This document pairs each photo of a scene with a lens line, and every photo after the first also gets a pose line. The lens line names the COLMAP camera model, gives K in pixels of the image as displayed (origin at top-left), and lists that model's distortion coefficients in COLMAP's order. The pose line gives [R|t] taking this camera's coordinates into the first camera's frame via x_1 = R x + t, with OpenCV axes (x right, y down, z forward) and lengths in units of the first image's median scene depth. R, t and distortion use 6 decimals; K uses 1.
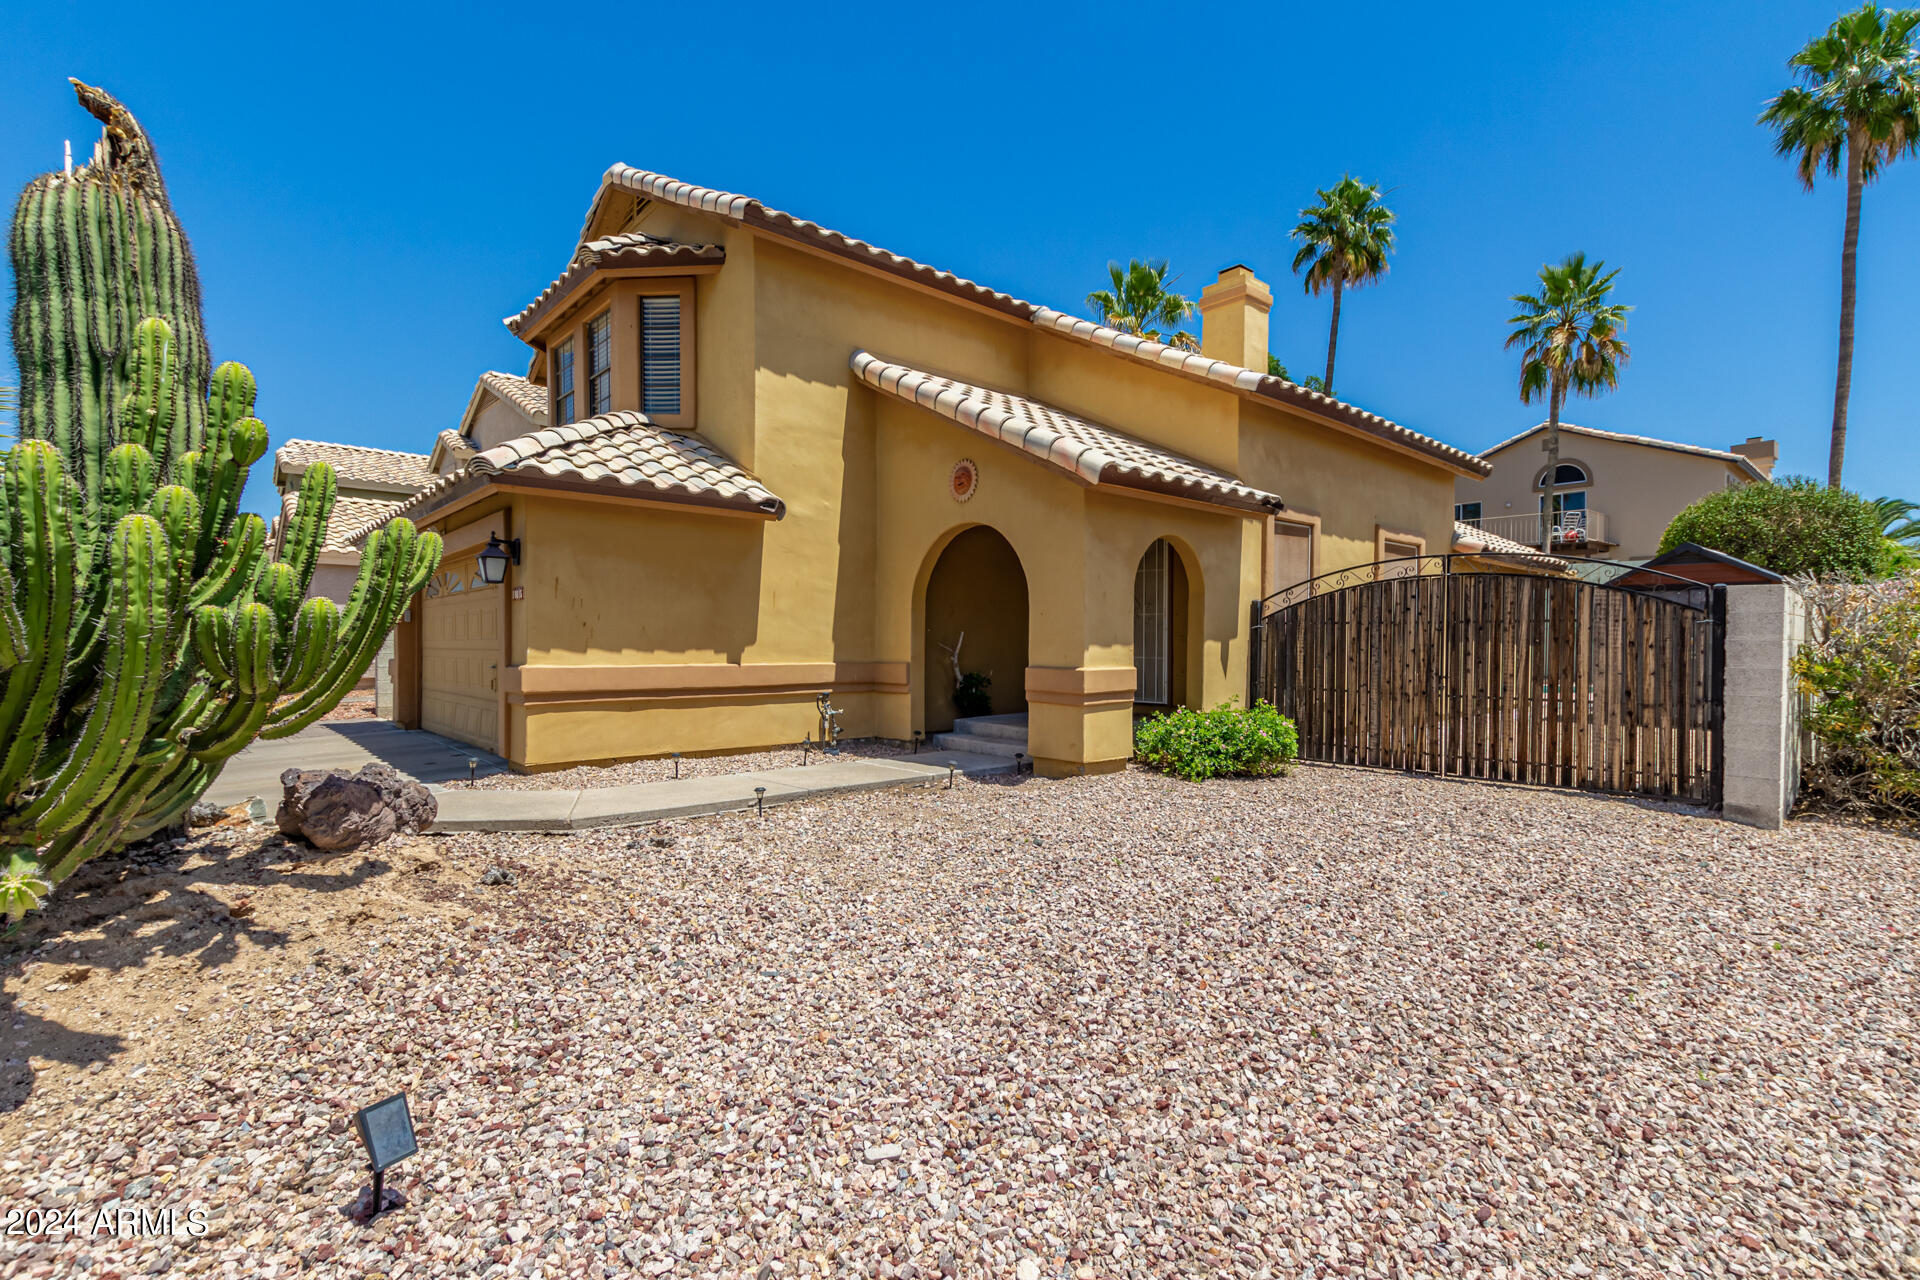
lens RADIAL K [[882.1, 0, 961.4], [0, 882.1, 659.8], [0, 0, 1]] dist [0.001674, -0.000204]
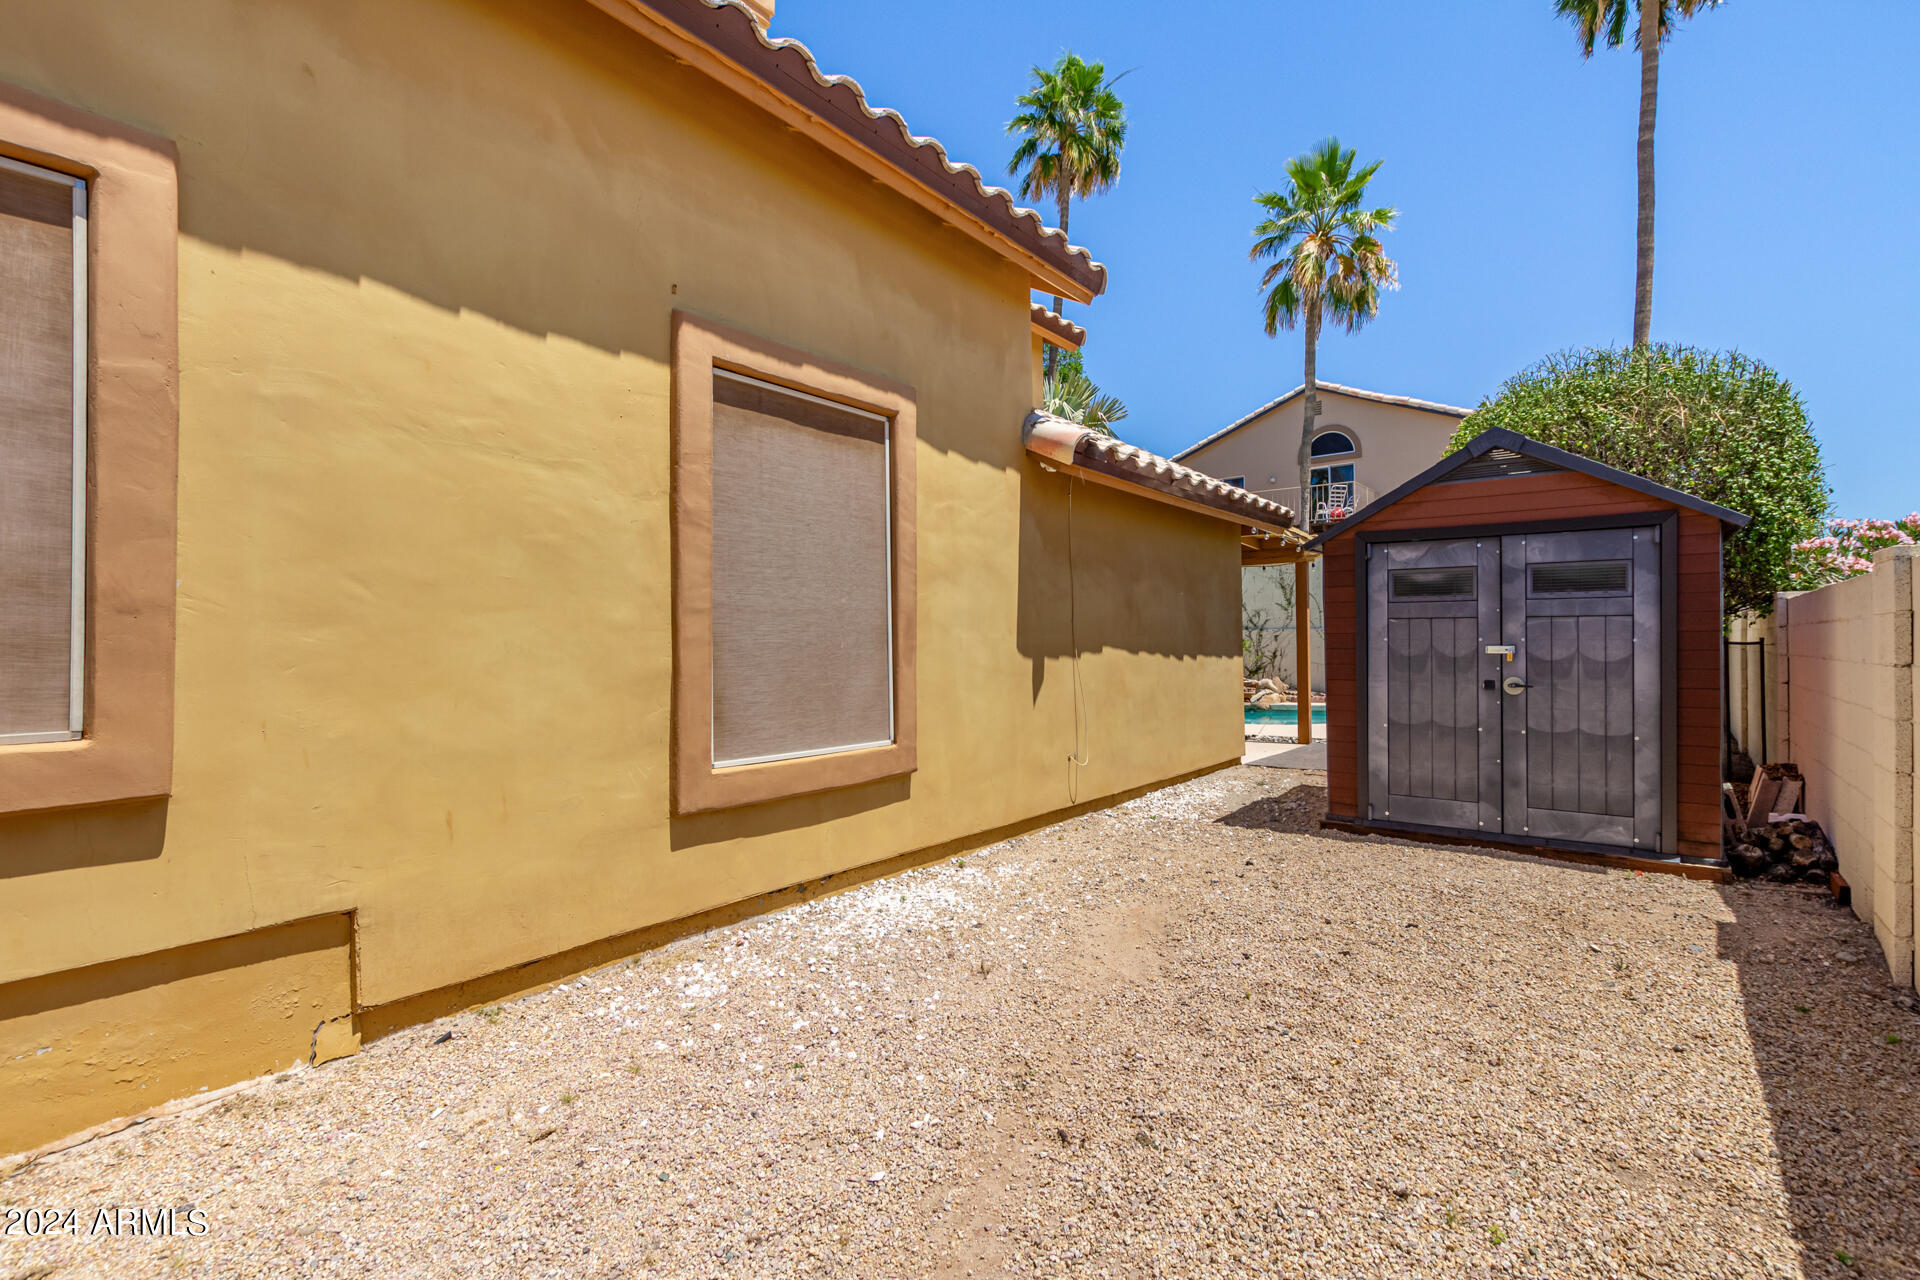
lens RADIAL K [[882.1, 0, 958.3], [0, 882.1, 638.4], [0, 0, 1]] dist [0.001674, -0.000204]
pose [[0.984915, -0.003440, 0.173006, 0.236914], [0.007594, 0.999698, -0.023356, -0.009972], [-0.172873, 0.024318, 0.984644, 0.301513]]
